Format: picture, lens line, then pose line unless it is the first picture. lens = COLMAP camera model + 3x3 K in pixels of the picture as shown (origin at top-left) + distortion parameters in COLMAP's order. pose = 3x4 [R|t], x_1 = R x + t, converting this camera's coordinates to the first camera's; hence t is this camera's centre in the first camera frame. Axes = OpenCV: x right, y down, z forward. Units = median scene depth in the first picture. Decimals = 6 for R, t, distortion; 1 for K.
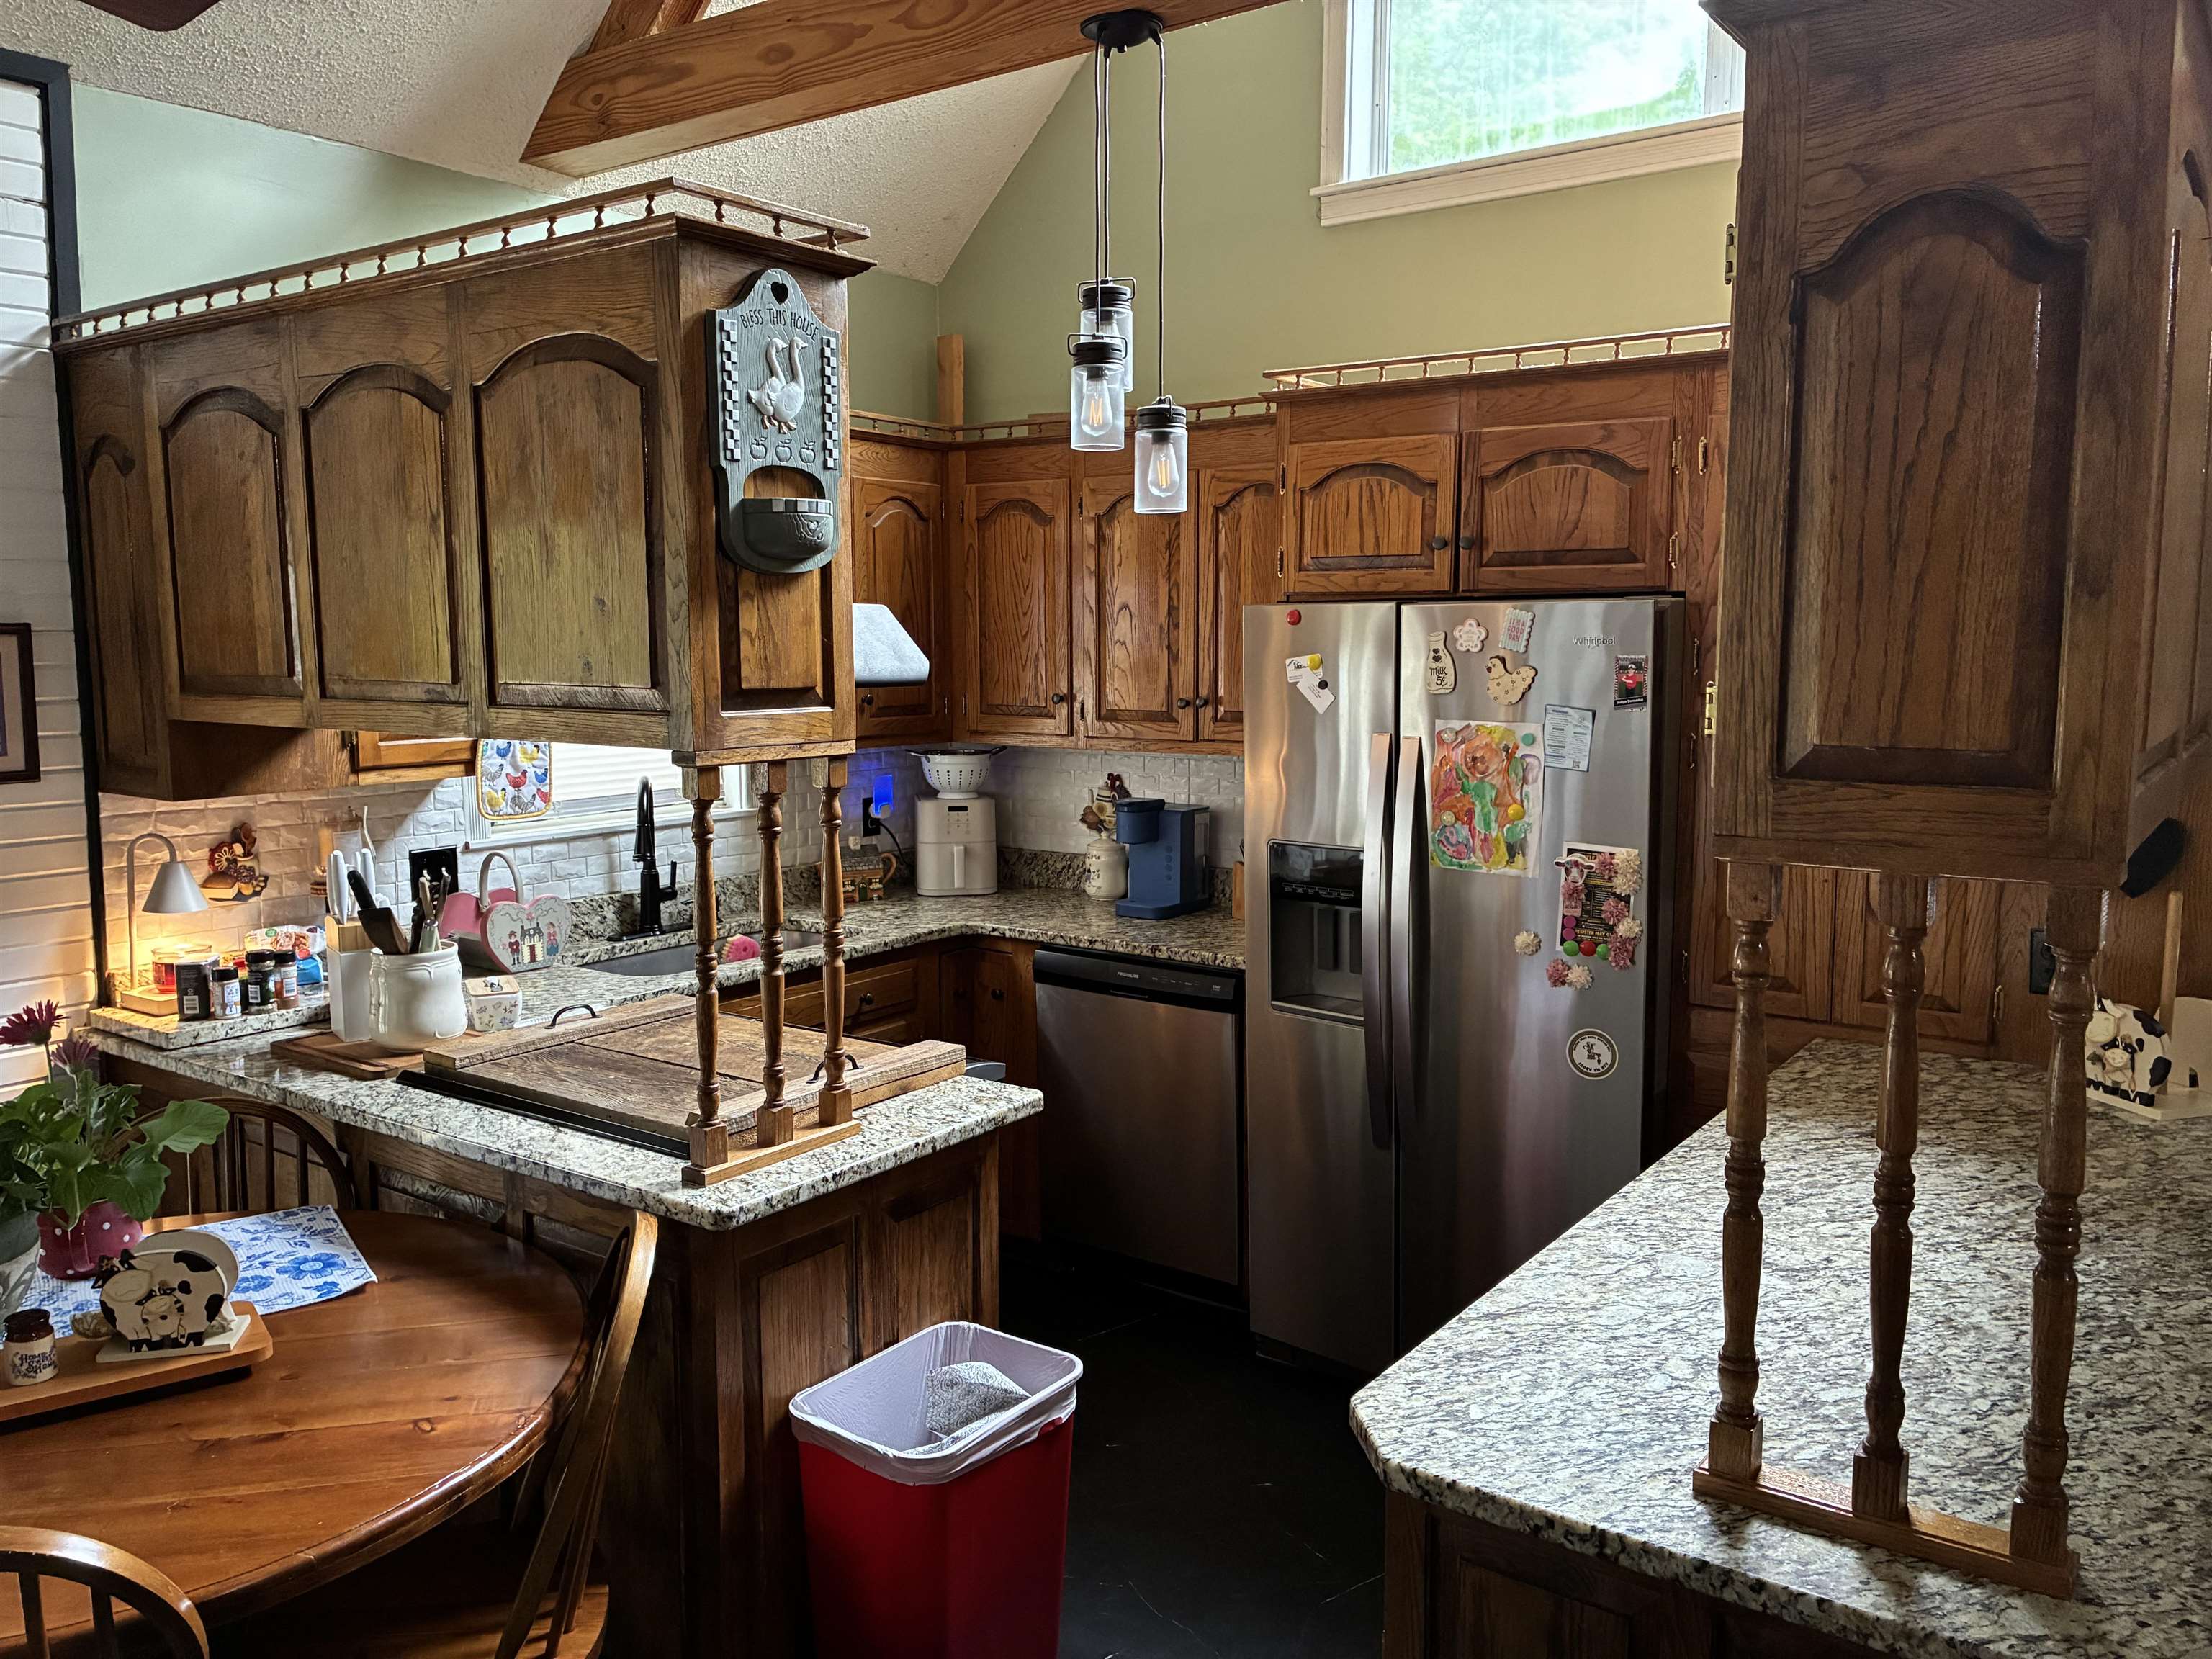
lens RADIAL K [[1675.6, 0, 1130.6], [0, 1675.6, 845.5], [0, 0, 1]] dist [0.058974, -0.078574]
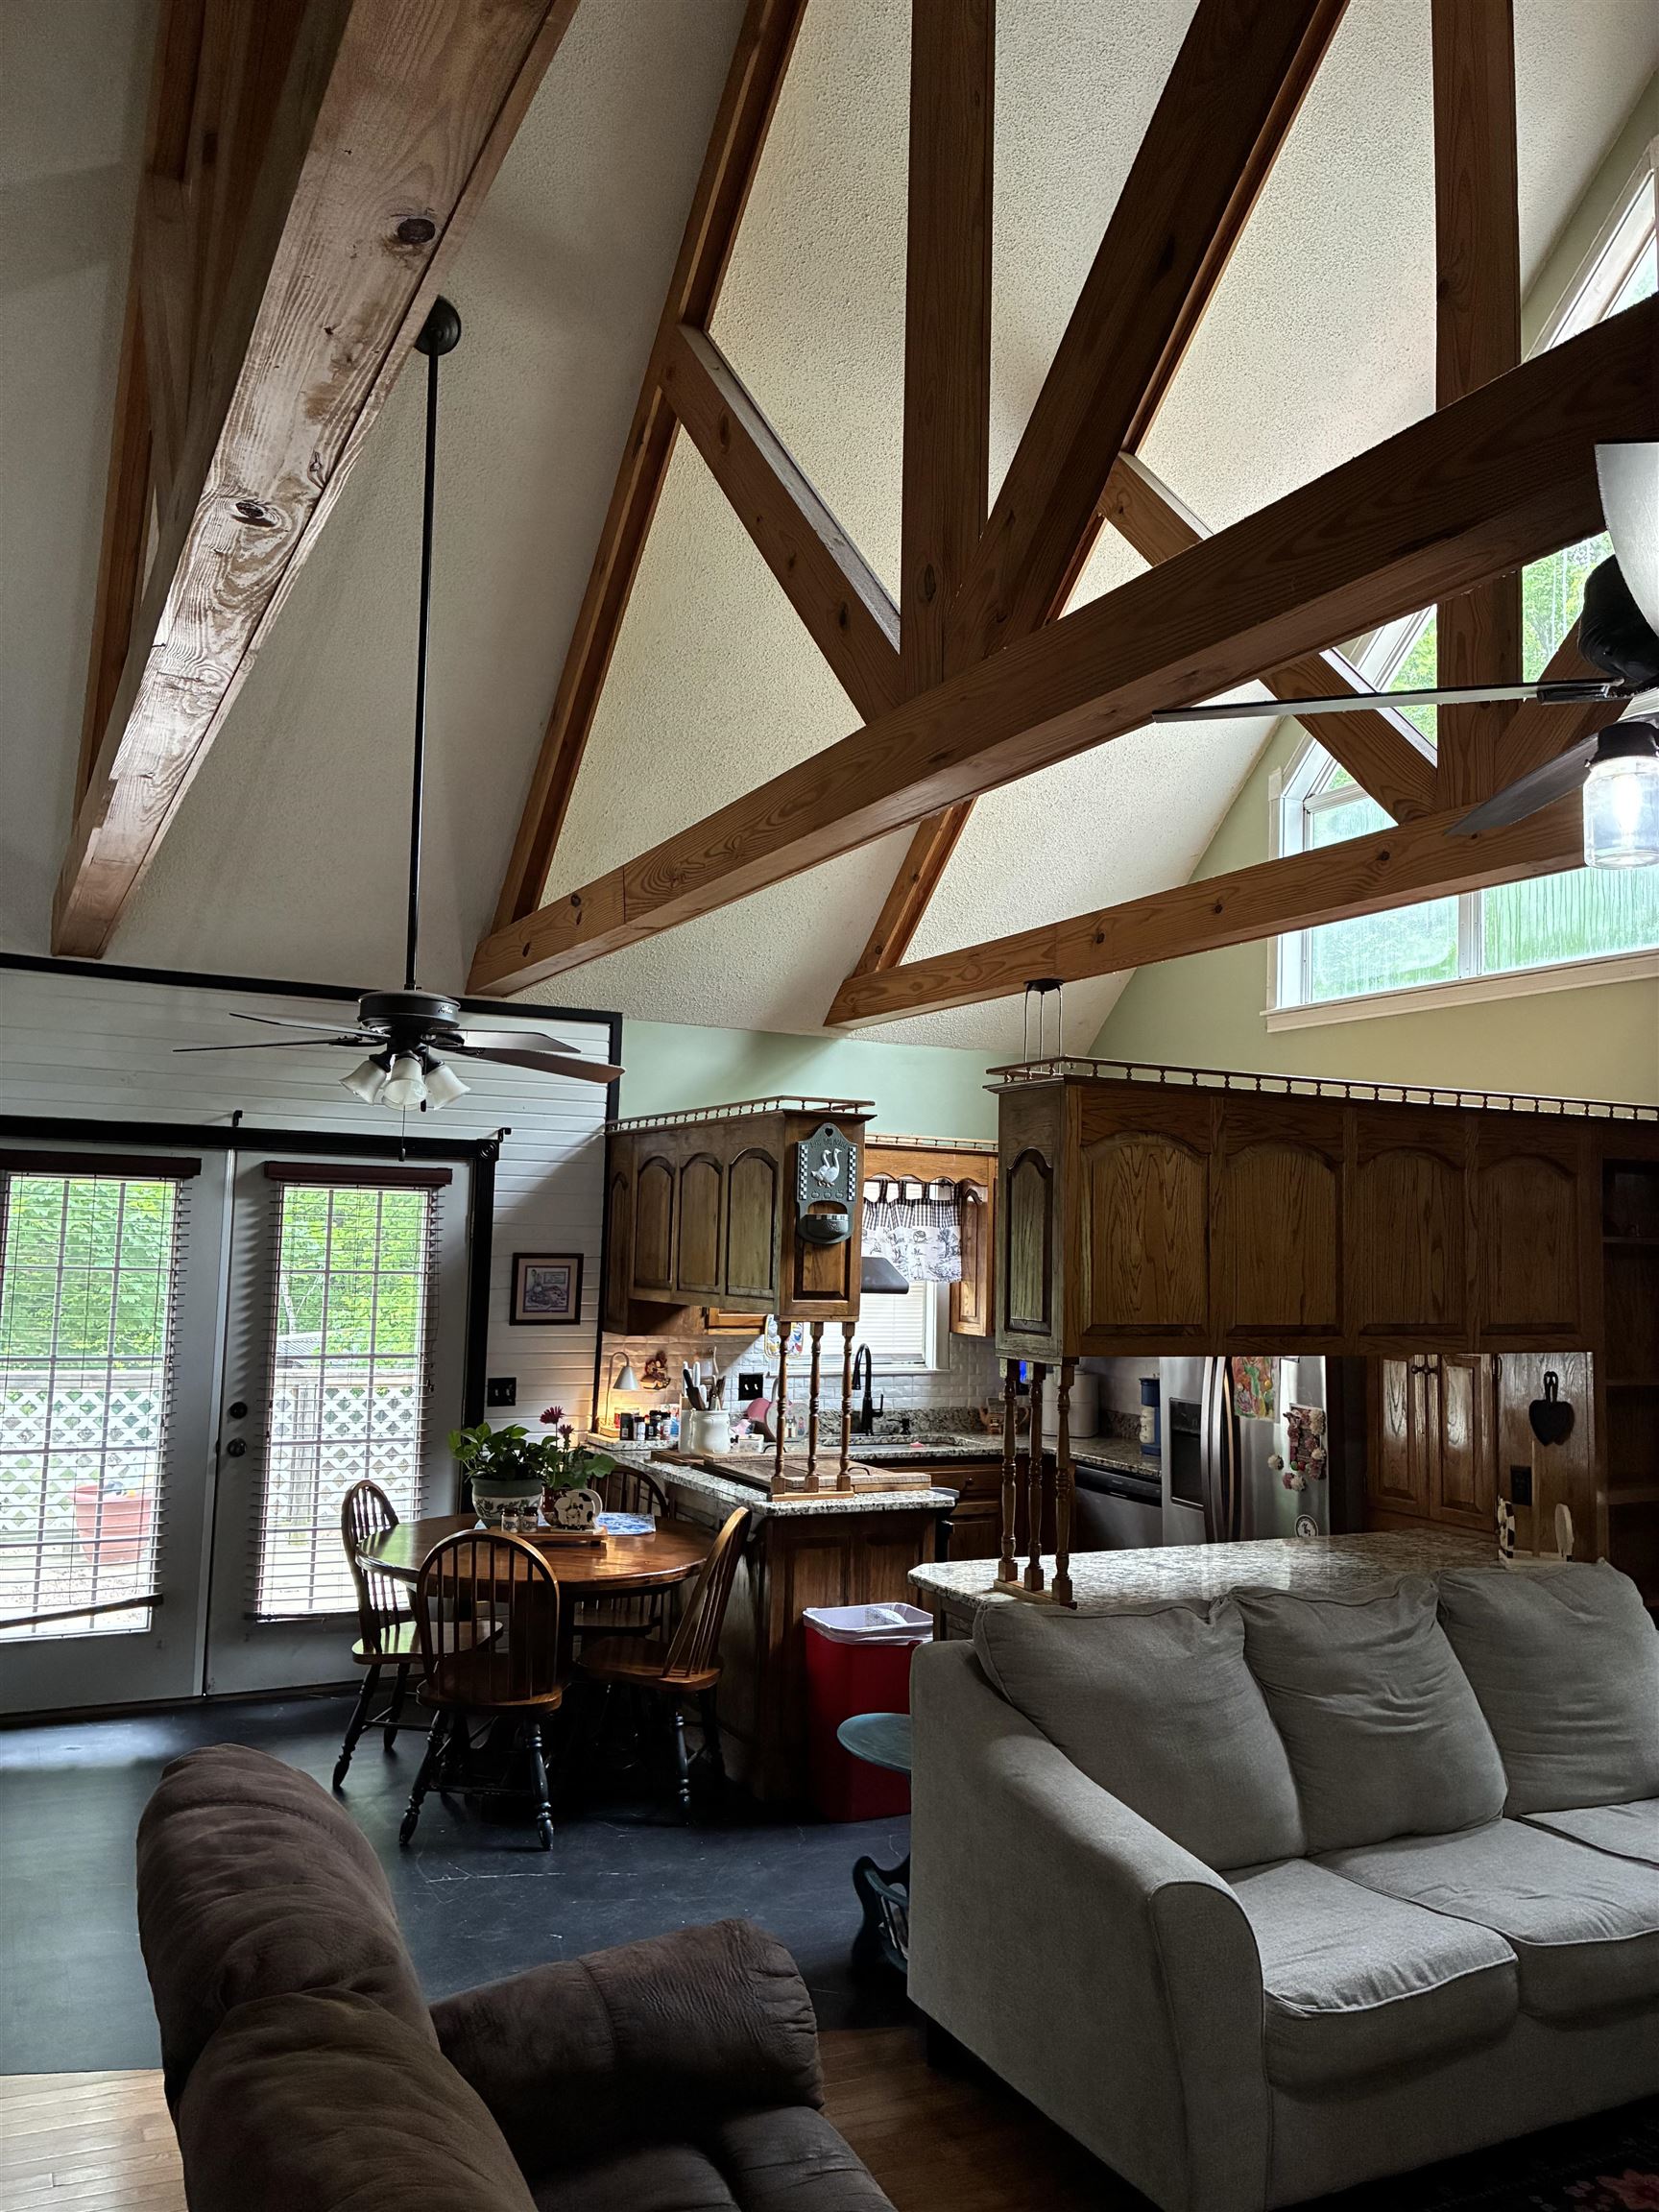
lens RADIAL K [[1675.6, 0, 829.5], [0, 1675.6, 1106.0], [0, 0, 1]] dist [0.058974, -0.078574]
pose [[0.887844, -0.011716, -0.459995, 0.651236], [-0.087459, 0.977156, -0.193693, 0.078826], [0.451756, 0.212200, 0.866538, -0.804187]]
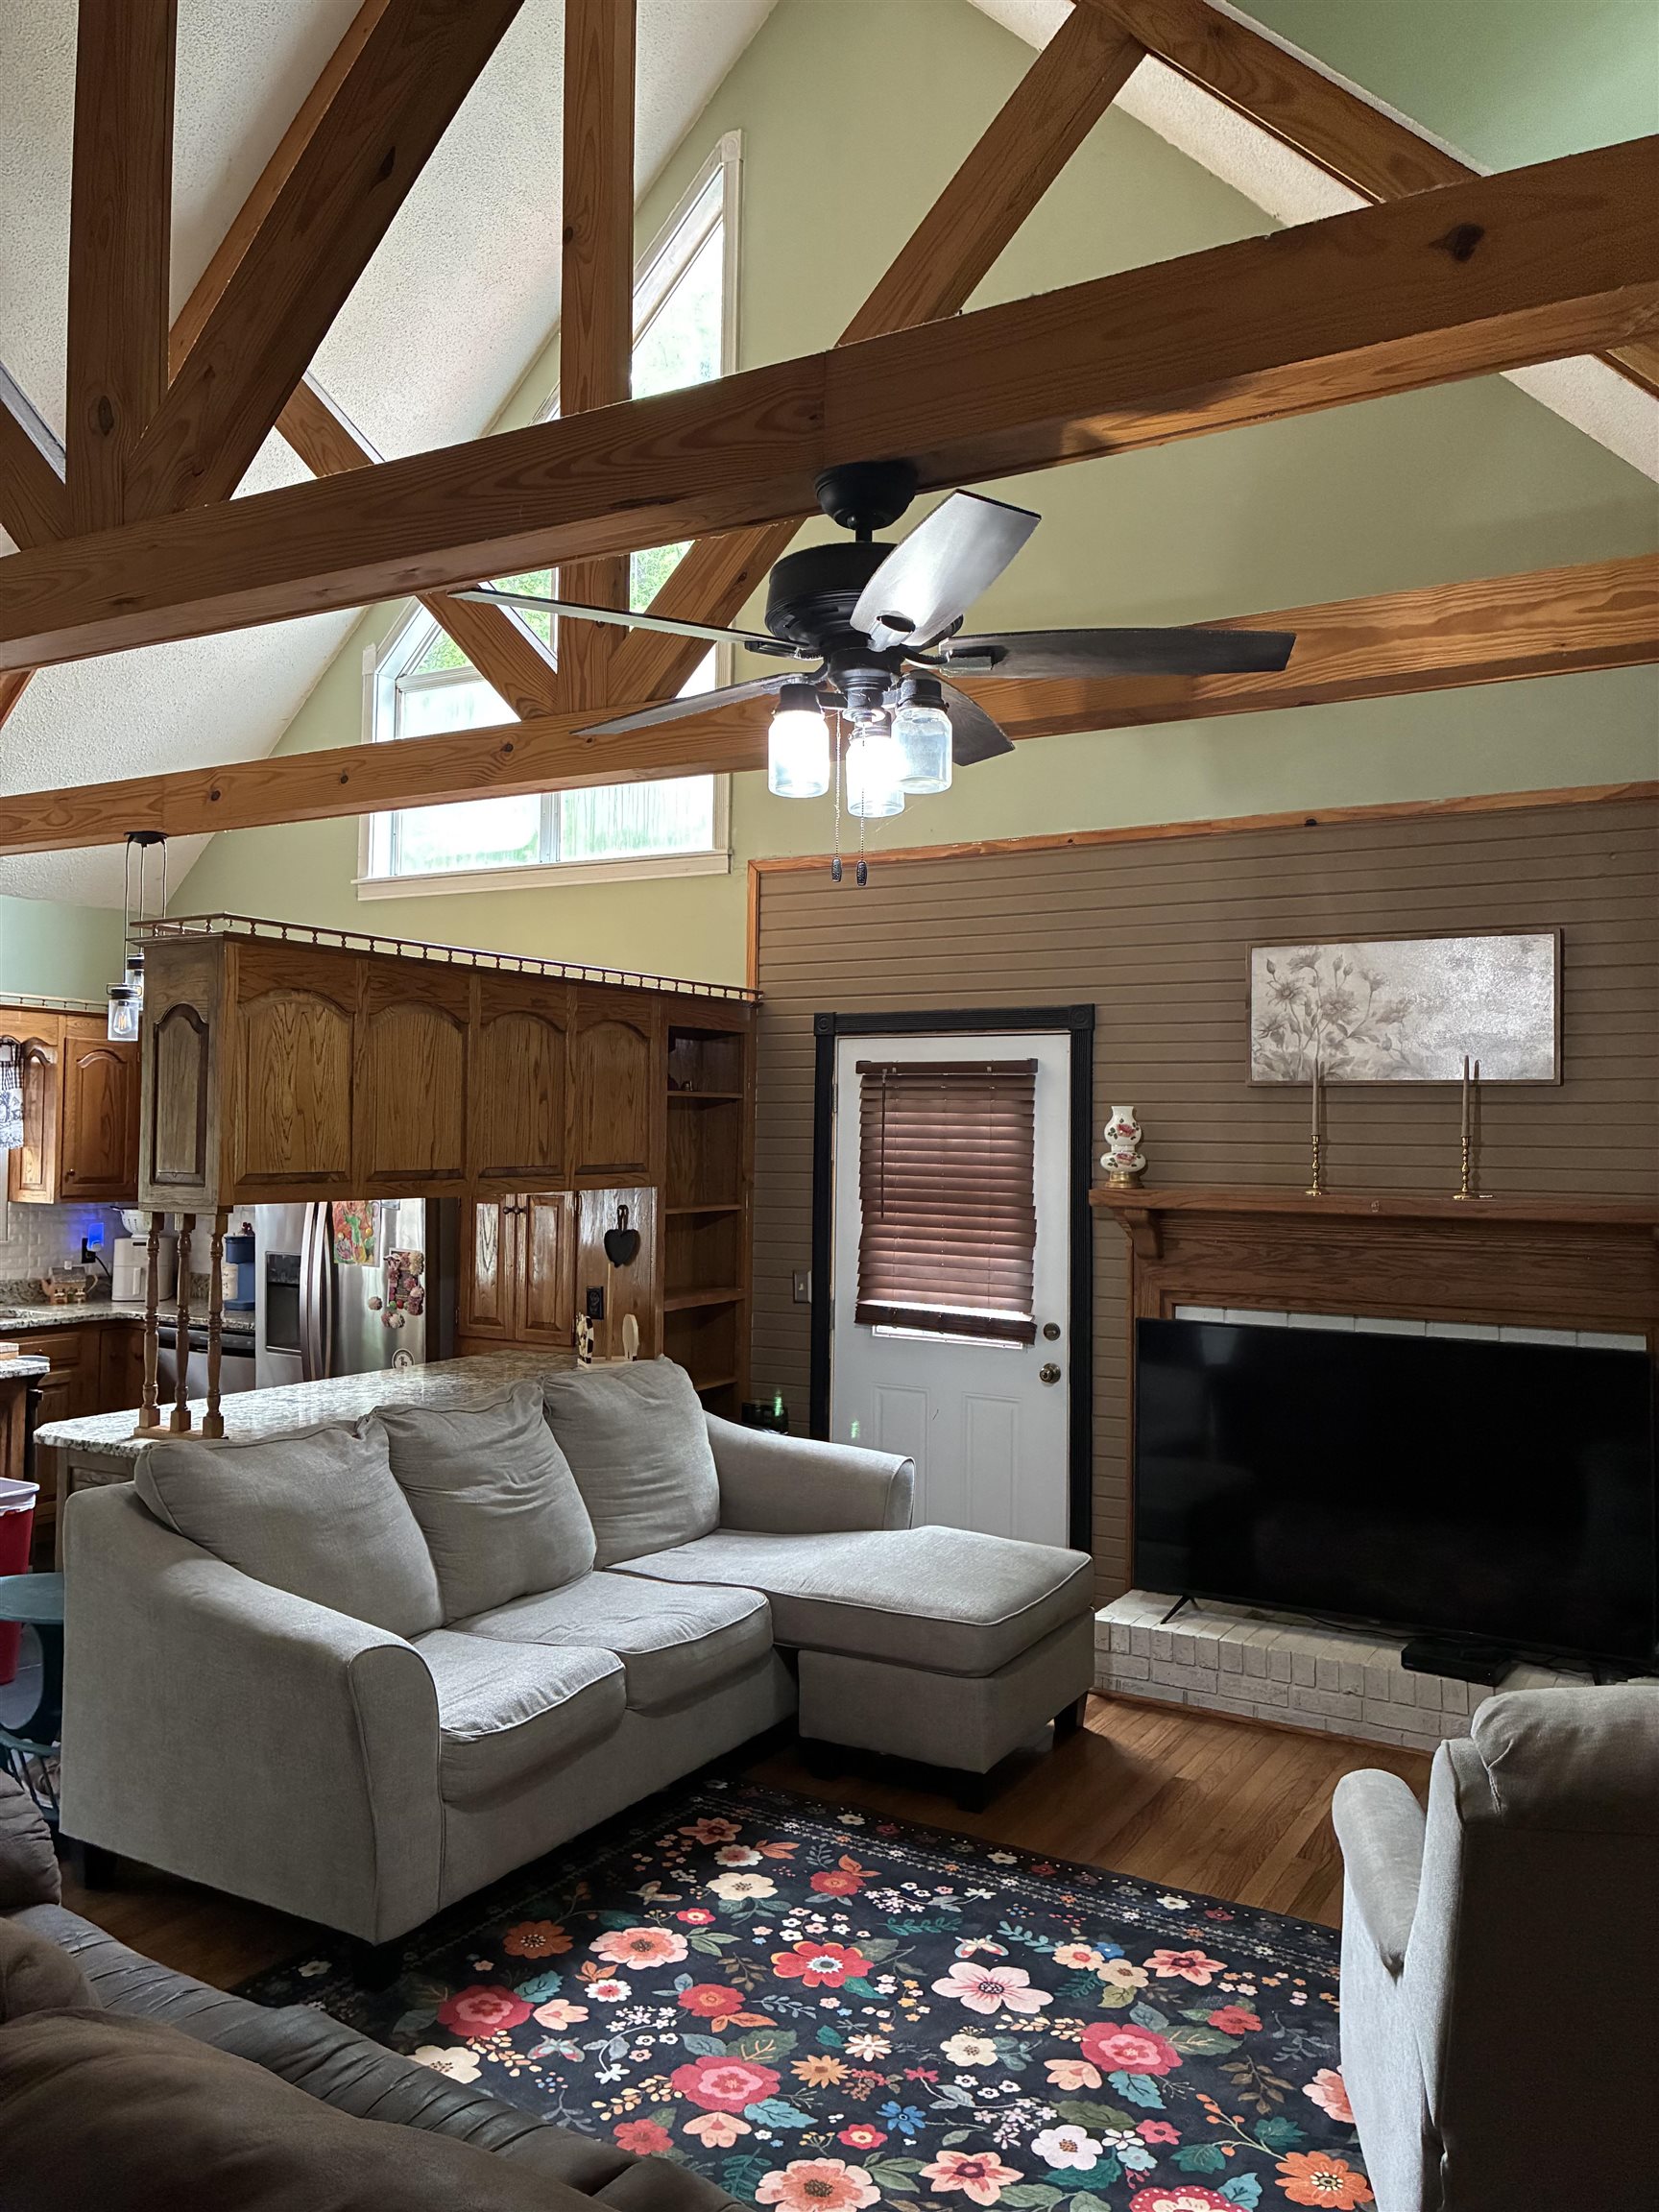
lens RADIAL K [[1671.0, 0, 829.5], [0, 1671.0, 1106.0], [0, 0, 1]] dist [0.020163, -0.008809]
pose [[0.995329, 0.016033, 0.095199, 0.574477], [-0.002129, 0.989519, -0.144386, 0.111531], [-0.096516, 0.143509, 0.984931, -0.921628]]
